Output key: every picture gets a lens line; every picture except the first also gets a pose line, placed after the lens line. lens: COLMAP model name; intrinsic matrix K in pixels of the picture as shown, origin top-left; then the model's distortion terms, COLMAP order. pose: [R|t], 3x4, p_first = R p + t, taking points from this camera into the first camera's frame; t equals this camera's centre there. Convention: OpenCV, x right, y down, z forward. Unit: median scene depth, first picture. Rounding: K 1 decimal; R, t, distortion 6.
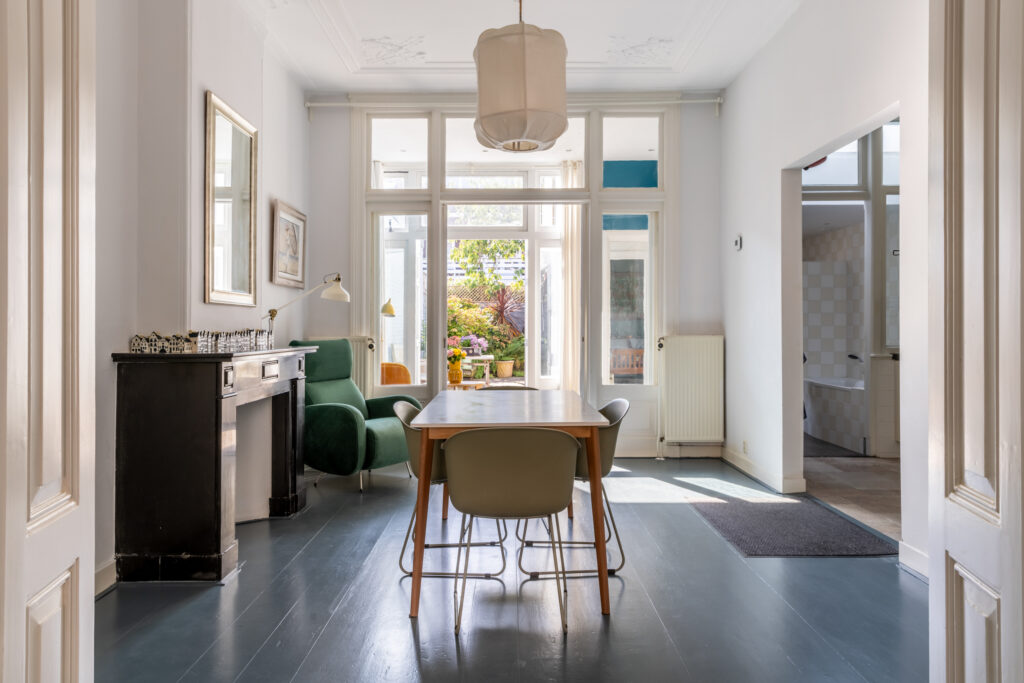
lens RADIAL K [[716.0, 0, 512.1], [0, 716.0, 336.7], [0, 0, 1]] dist [0.015051, 0.002699]
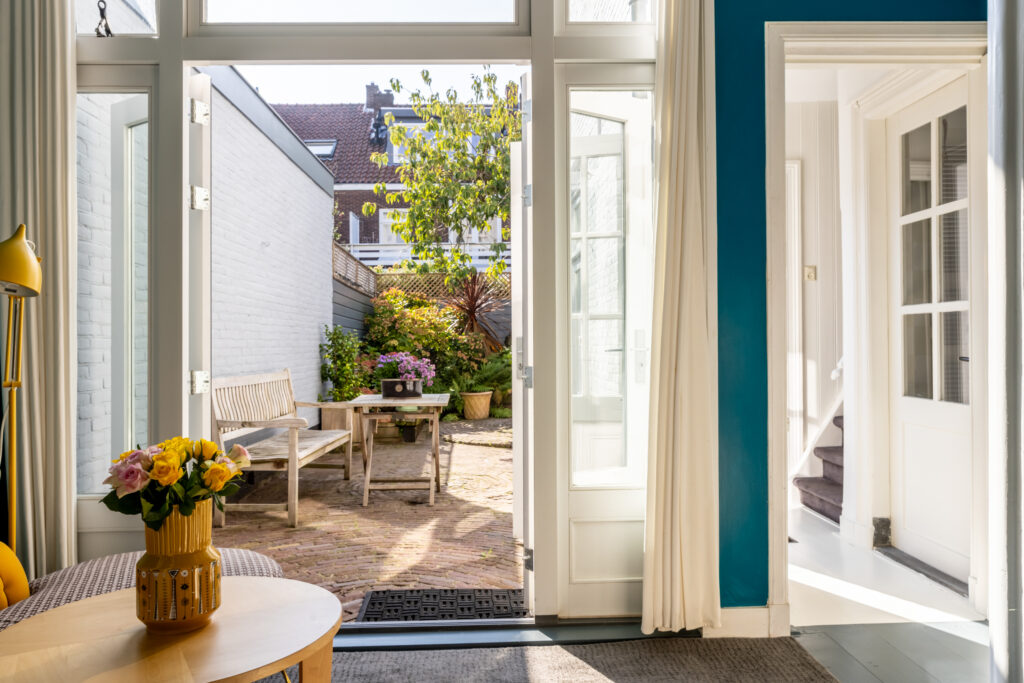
lens RADIAL K [[824.8, 0, 512.6], [0, 824.8, 343.5], [0, 0, 1]] dist [-0.000635, -0.000016]
pose [[0.999583, -0.013009, 0.025791, 0.002133], [0.013179, 0.999893, -0.006413, -0.002620], [-0.025705, 0.006750, 0.999647, 0.291065]]
